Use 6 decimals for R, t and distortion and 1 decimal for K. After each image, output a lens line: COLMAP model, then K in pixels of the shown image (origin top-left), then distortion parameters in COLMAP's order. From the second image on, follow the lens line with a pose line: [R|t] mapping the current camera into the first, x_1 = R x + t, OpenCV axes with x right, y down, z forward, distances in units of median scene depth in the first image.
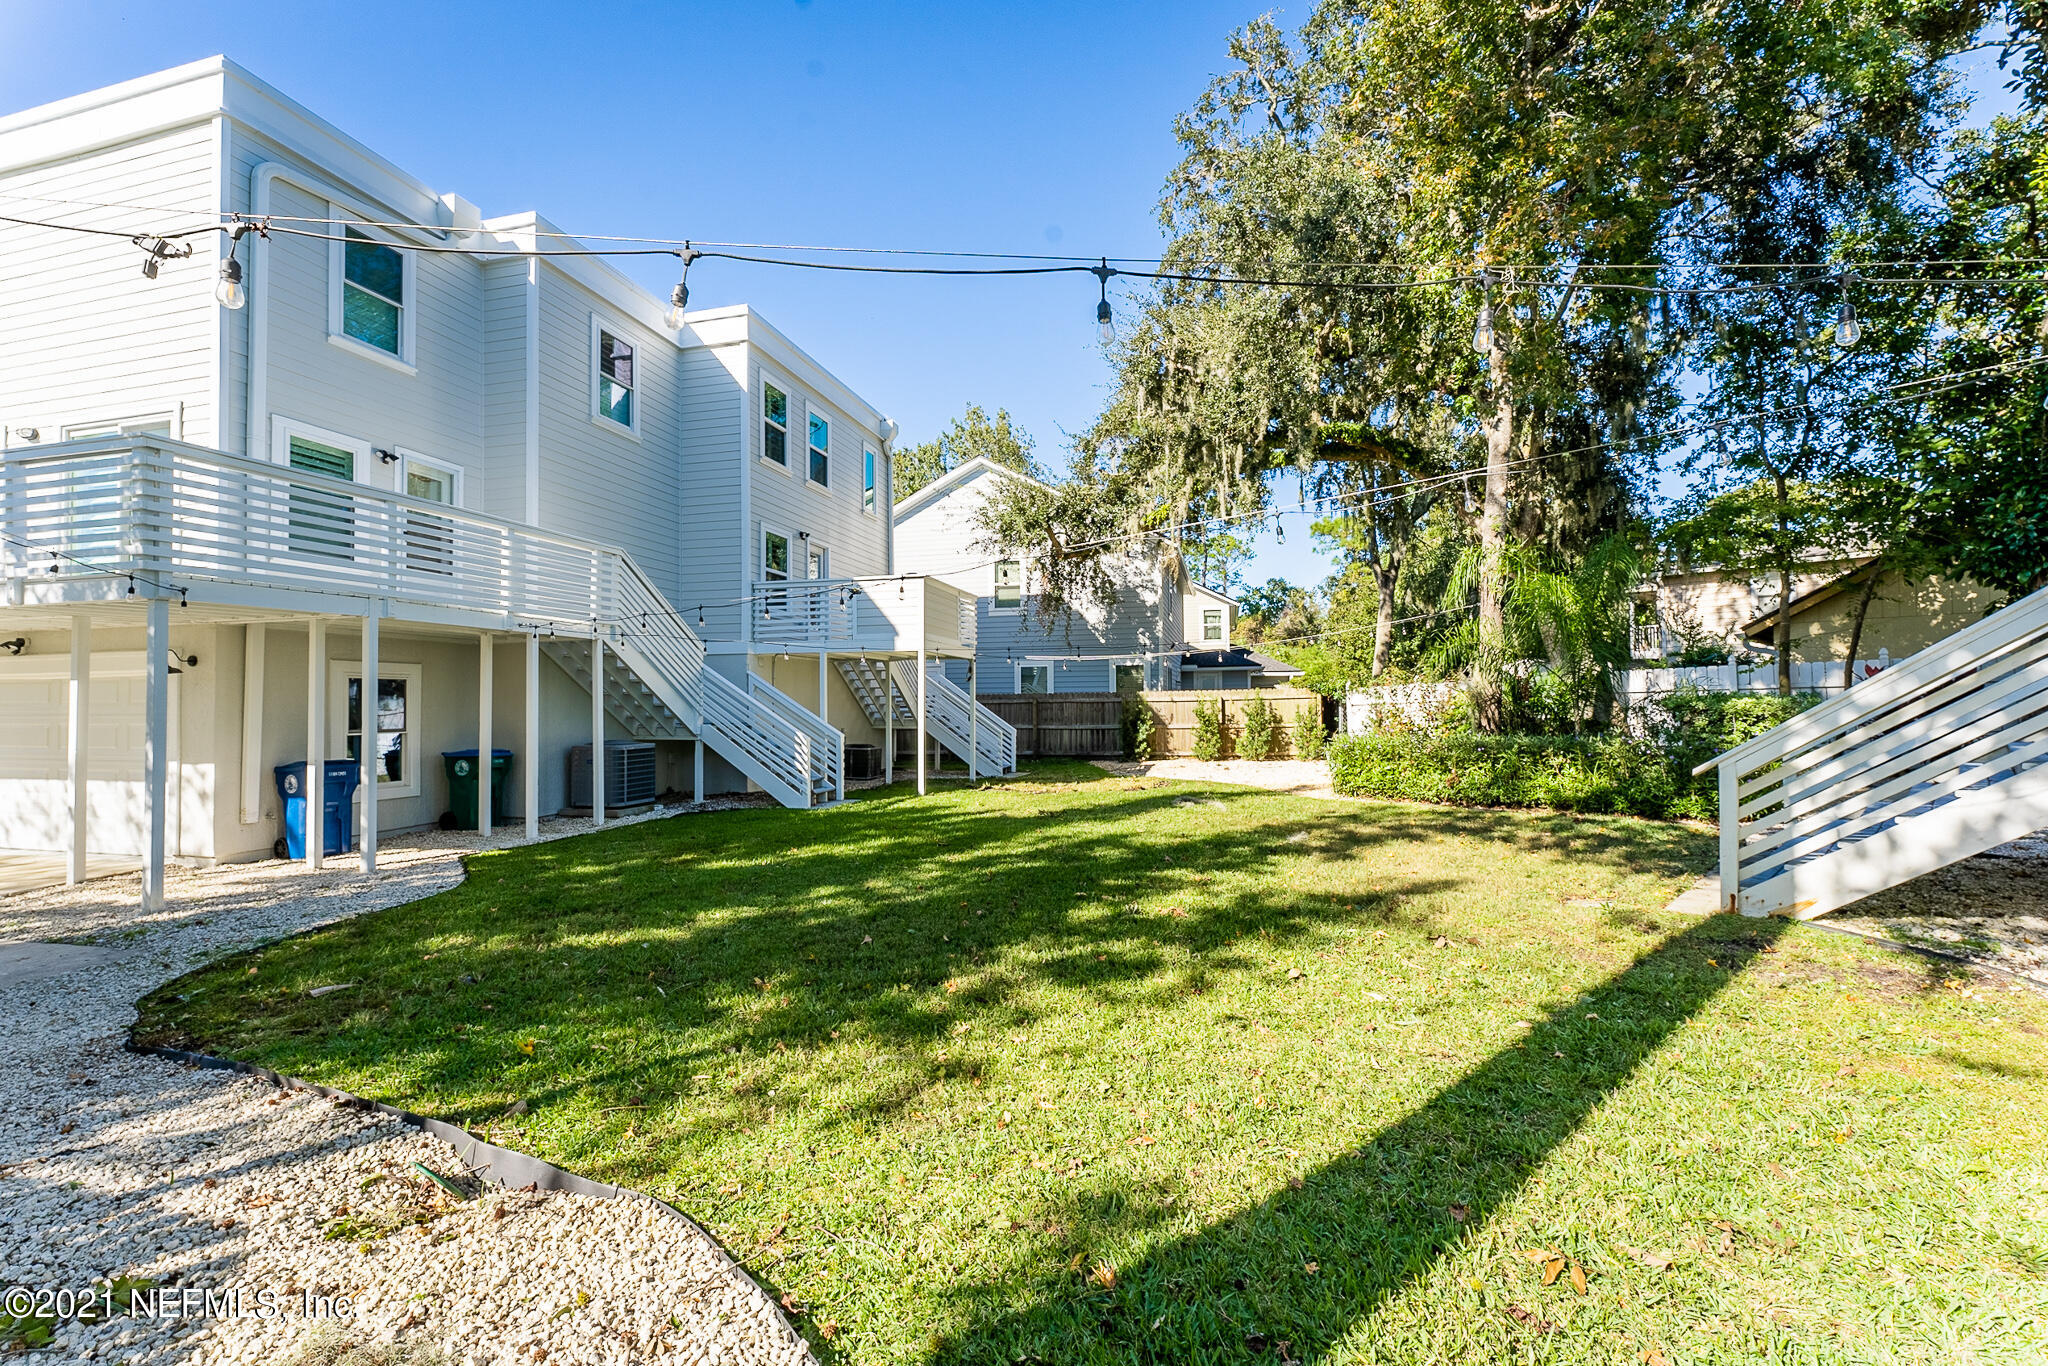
lens RADIAL K [[819.9, 0, 1019.9], [0, 819.9, 688.2], [0, 0, 1]] dist [0.001702, 0.000140]
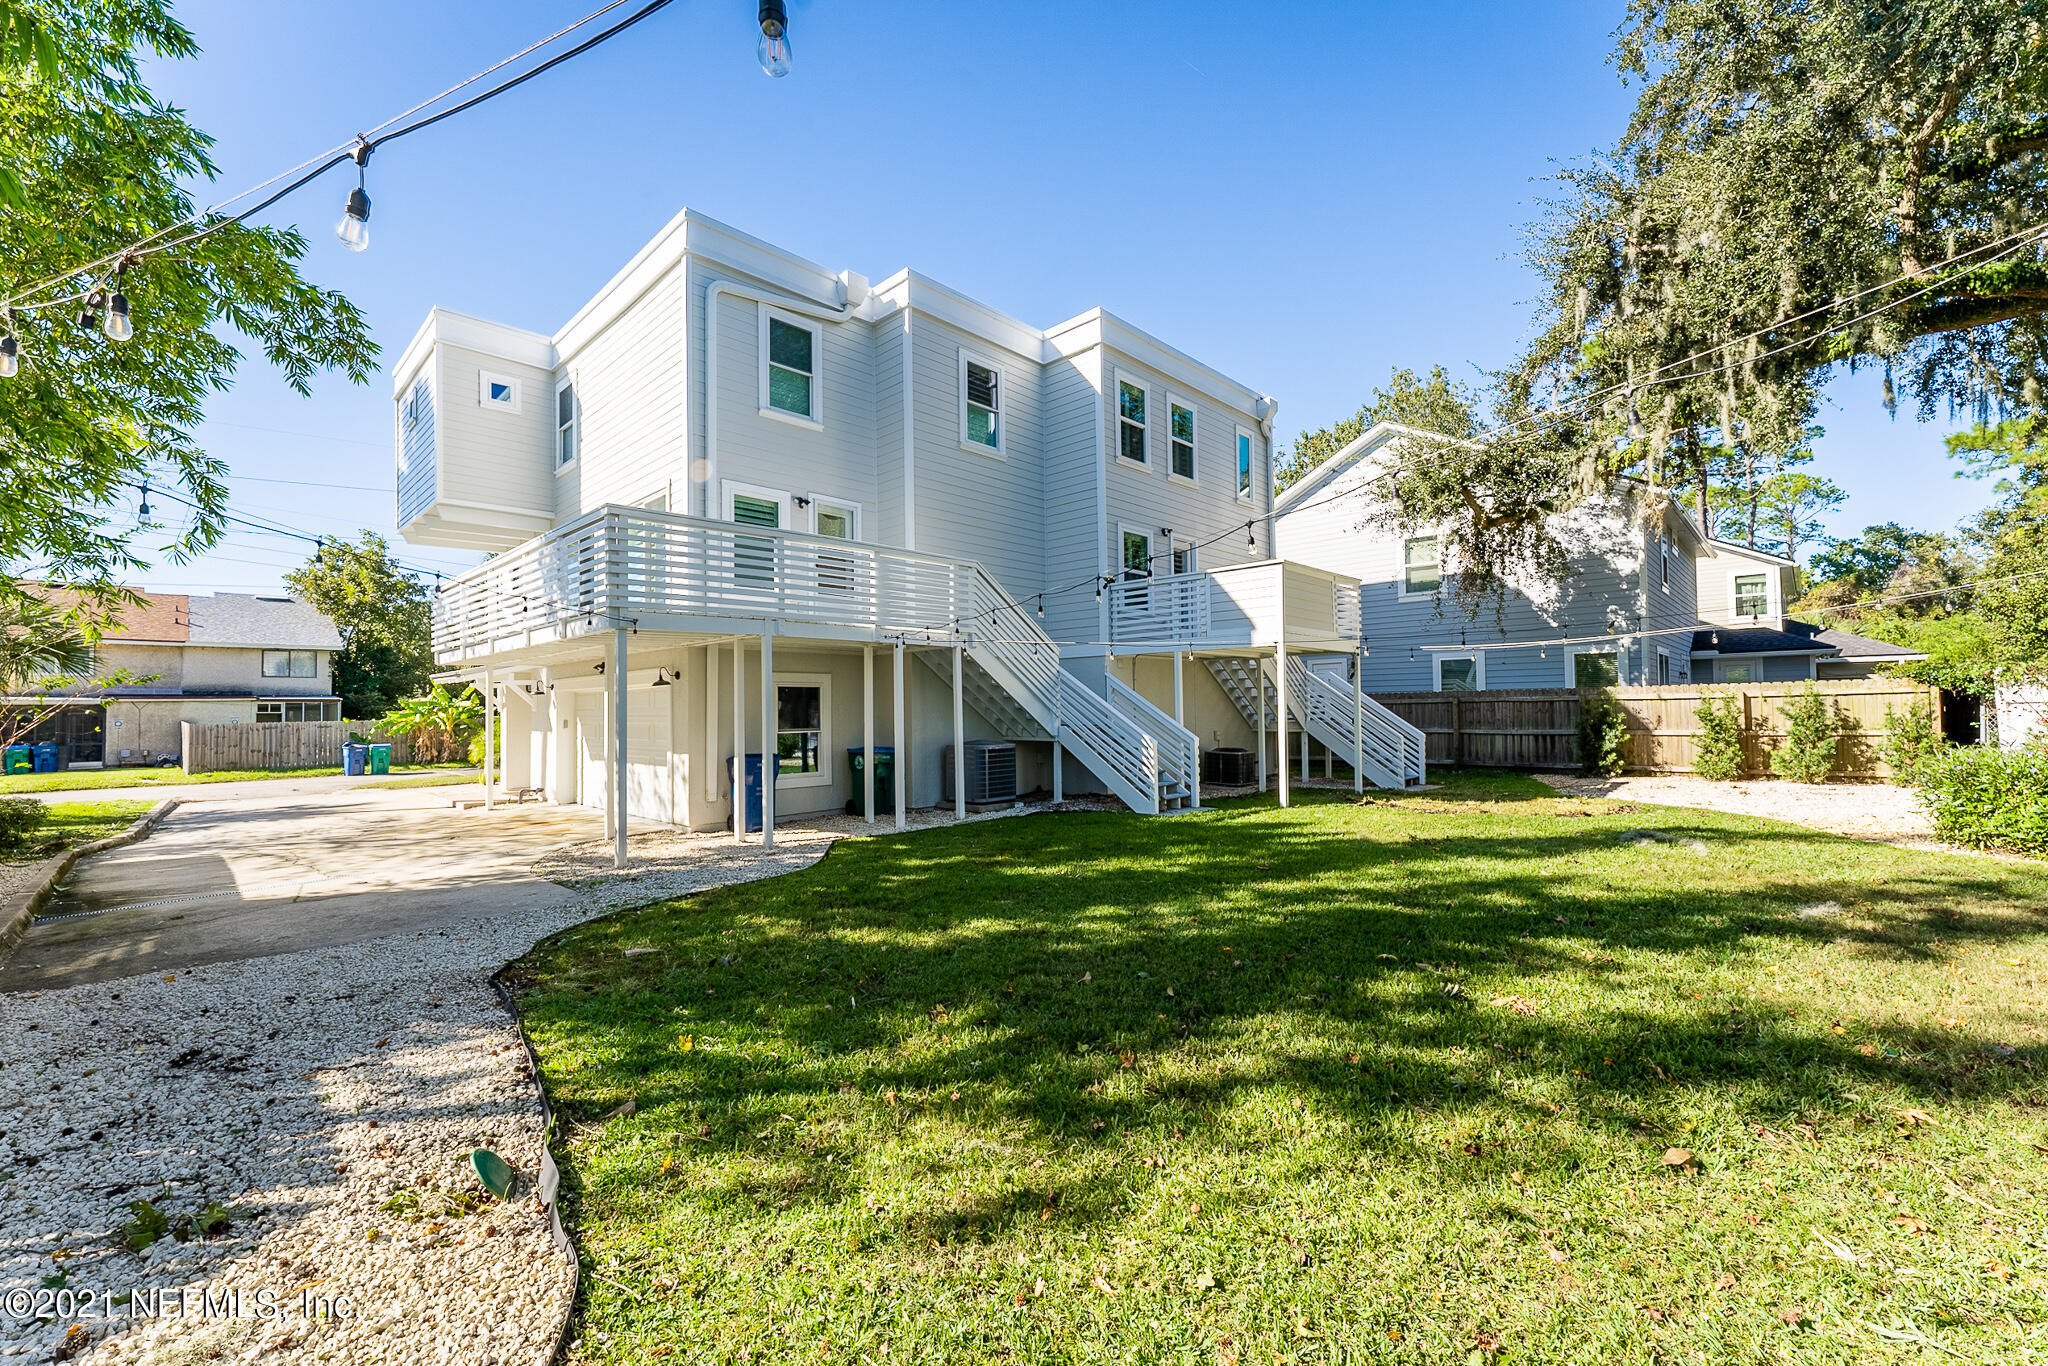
lens RADIAL K [[819.9, 0, 1019.9], [0, 819.9, 688.2], [0, 0, 1]] dist [0.001702, 0.000140]
pose [[0.869352, -0.015104, -0.493962, 0.069673], [0.014684, 0.999881, -0.004731, 0.001098], [0.493975, -0.003140, 0.869471, 0.079016]]
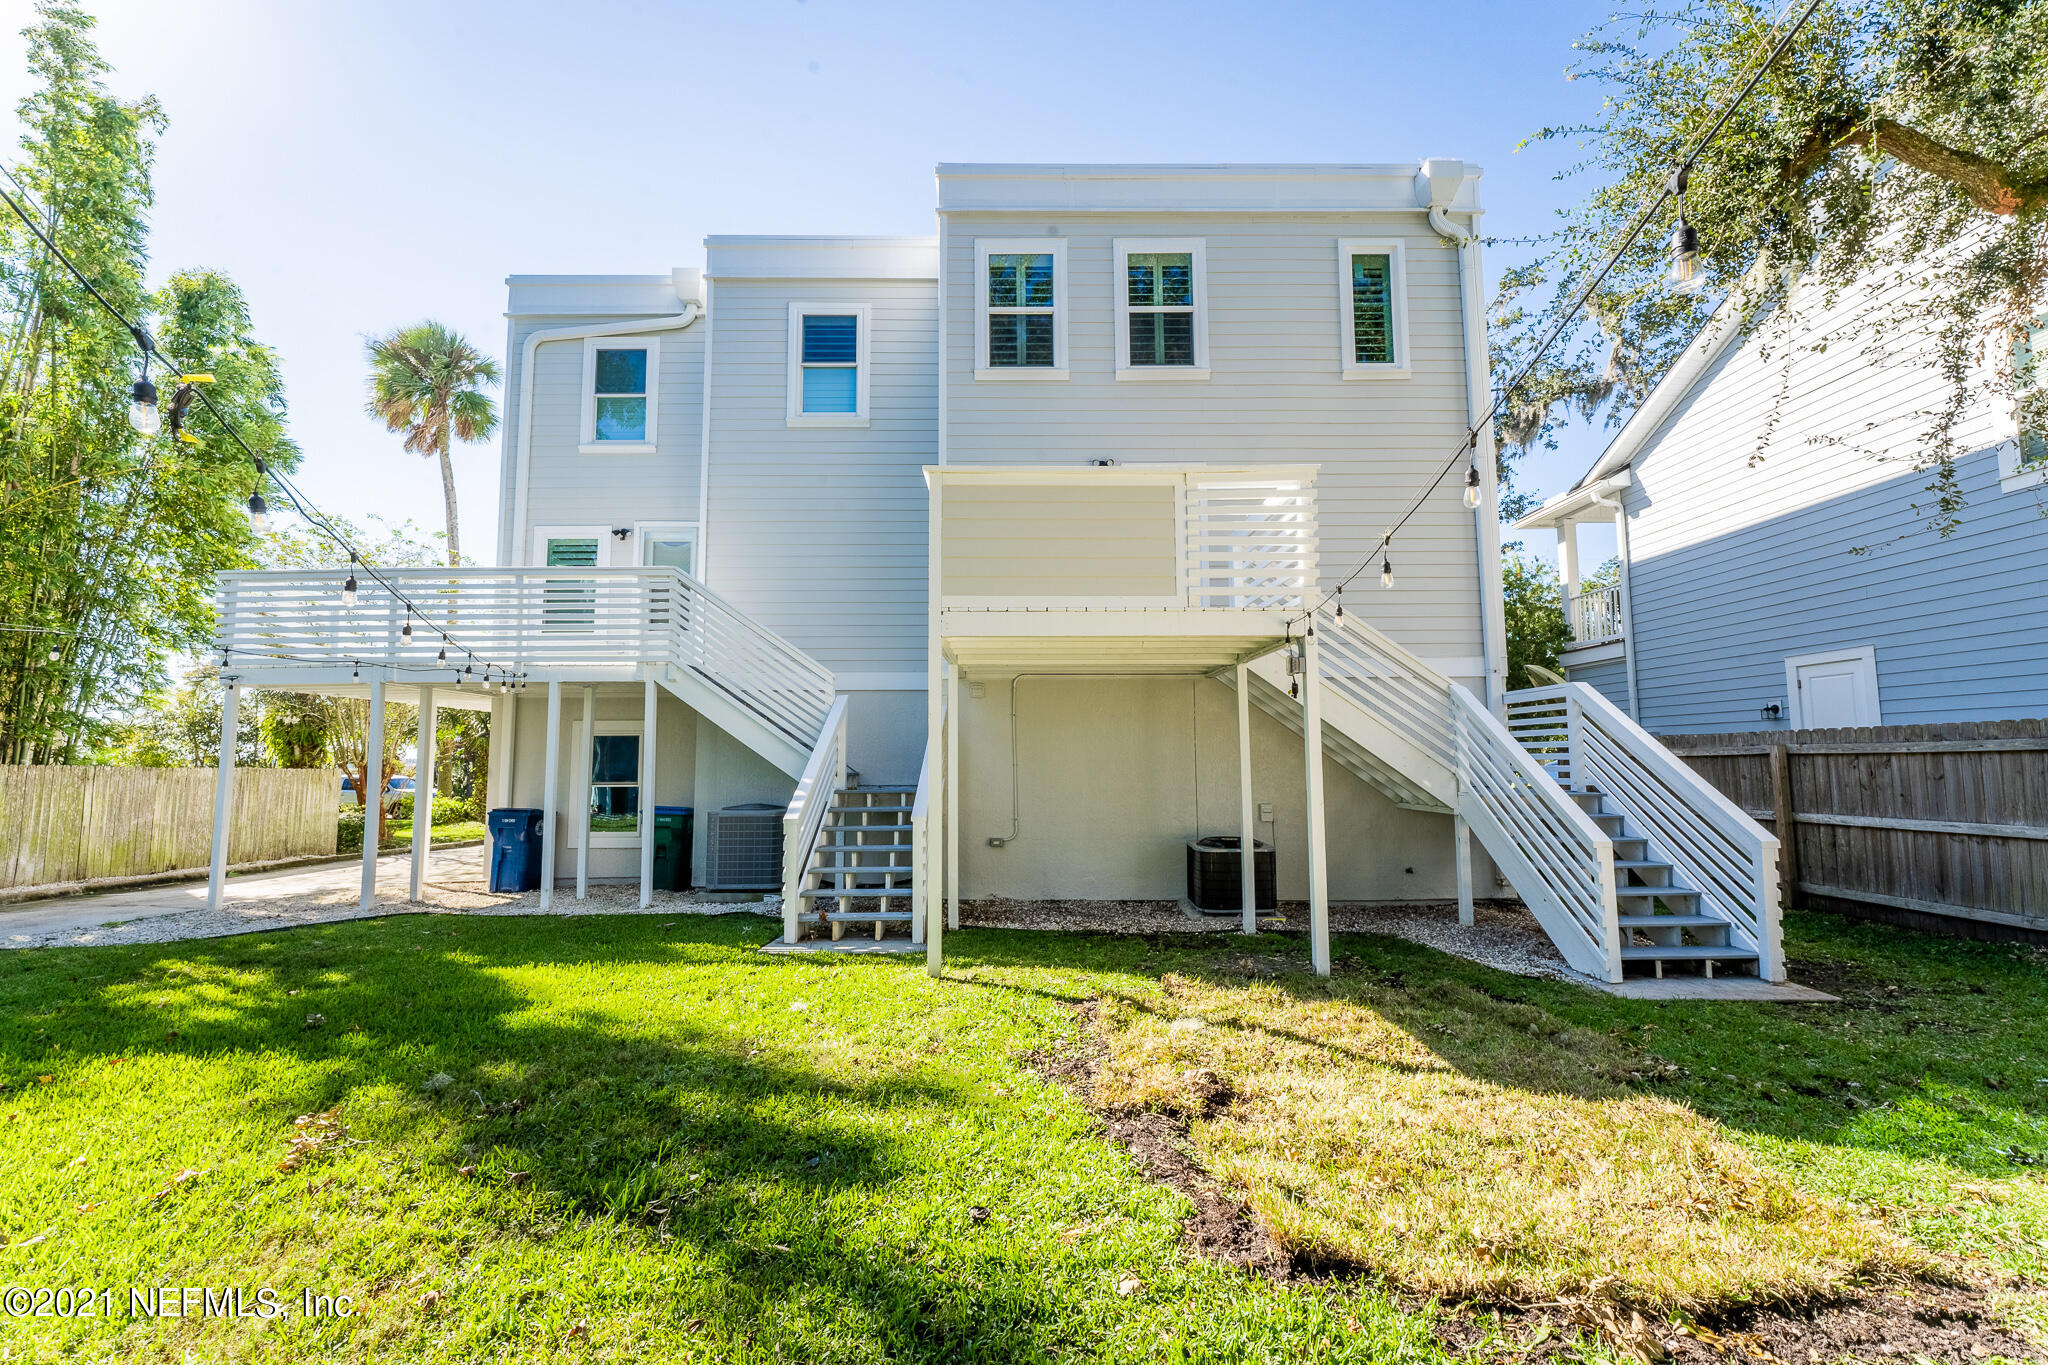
lens RADIAL K [[814.2, 0, 1021.6], [0, 814.2, 710.6], [0, 0, 1]] dist [-0.000598, -0.000084]
pose [[0.259770, -0.057257, -0.963972, 0.298452], [0.017549, 0.998356, -0.054570, 0.018522], [0.965511, -0.002741, 0.260348, 0.881178]]
